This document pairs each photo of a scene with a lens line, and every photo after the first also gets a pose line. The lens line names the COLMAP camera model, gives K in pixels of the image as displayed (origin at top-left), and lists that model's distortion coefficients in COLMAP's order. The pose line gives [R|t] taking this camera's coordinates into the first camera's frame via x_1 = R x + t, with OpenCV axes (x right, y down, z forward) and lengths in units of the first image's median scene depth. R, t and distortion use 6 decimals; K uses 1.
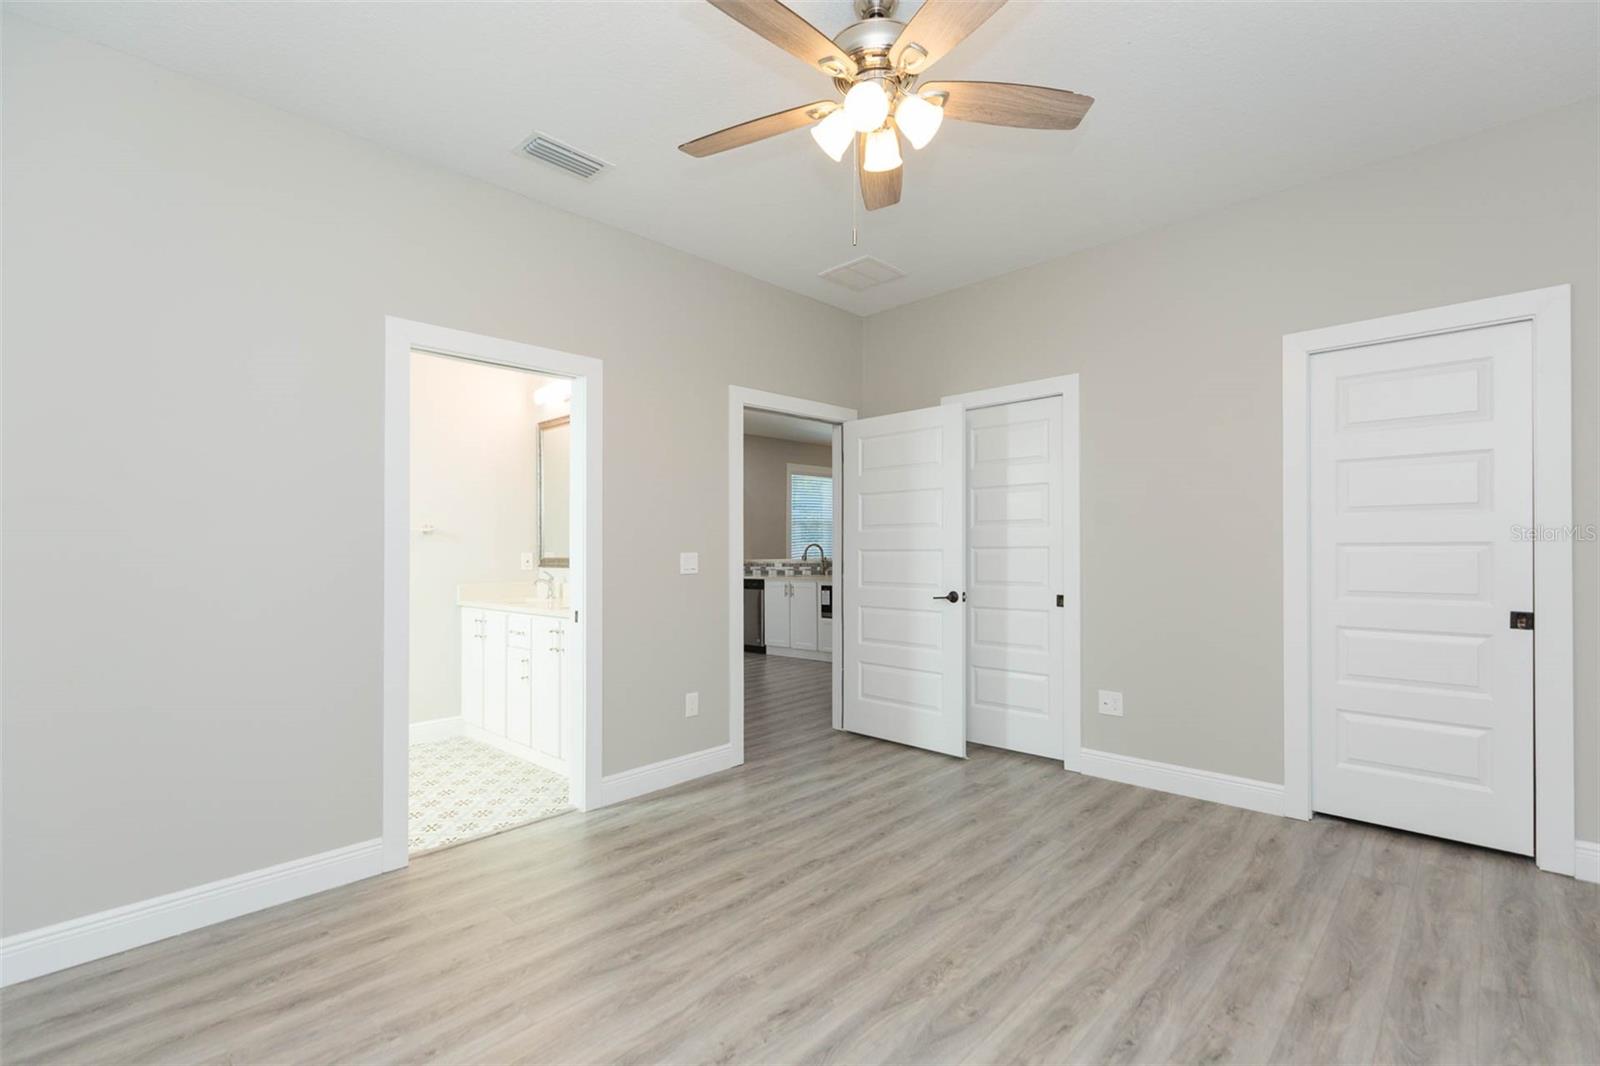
lens RADIAL K [[725.9, 0, 824.9], [0, 725.9, 513.0], [0, 0, 1]] dist [0.004698, -0.000166]
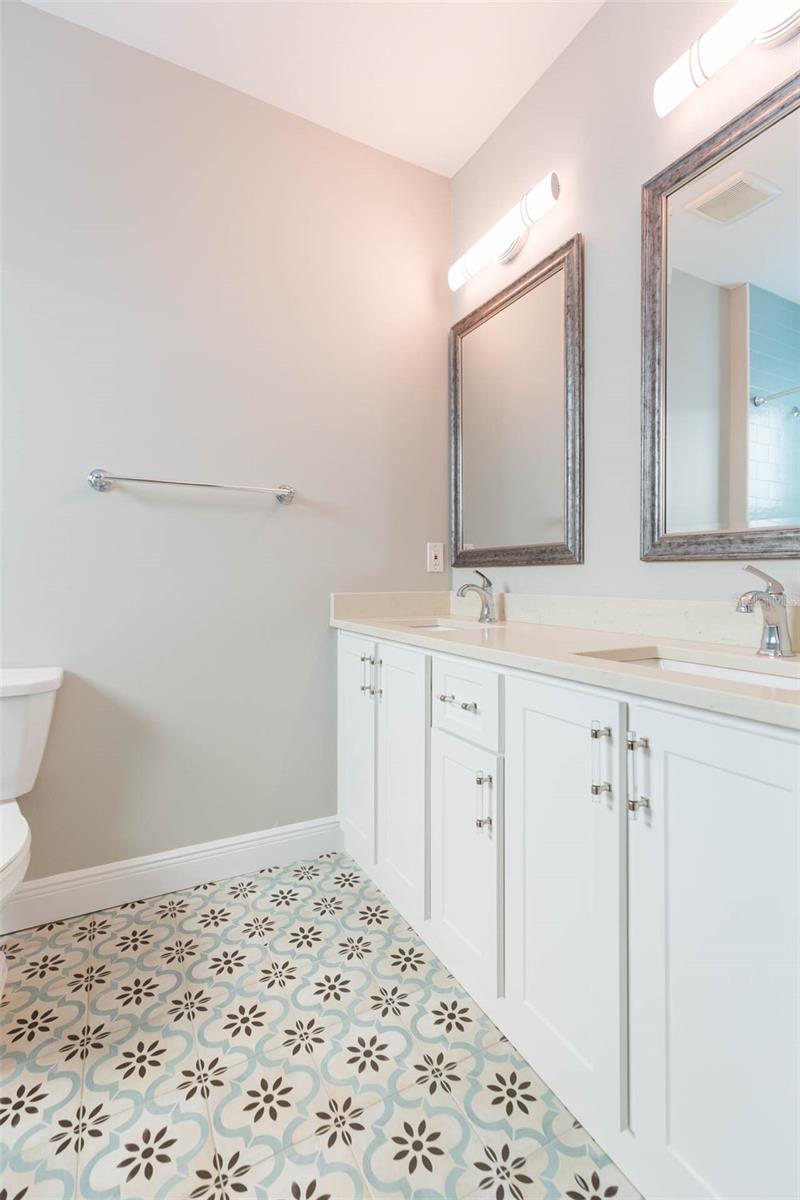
lens RADIAL K [[544.4, 0, 399.8], [0, 544.4, 592.9], [0, 0, 1]] dist [0.004698, -0.000166]
pose [[0.940423, 0.026444, -0.338976, -0.304320], [-0.004015, 0.997765, 0.066697, 0.070878], [0.339982, -0.061363, 0.938428, 0.606378]]
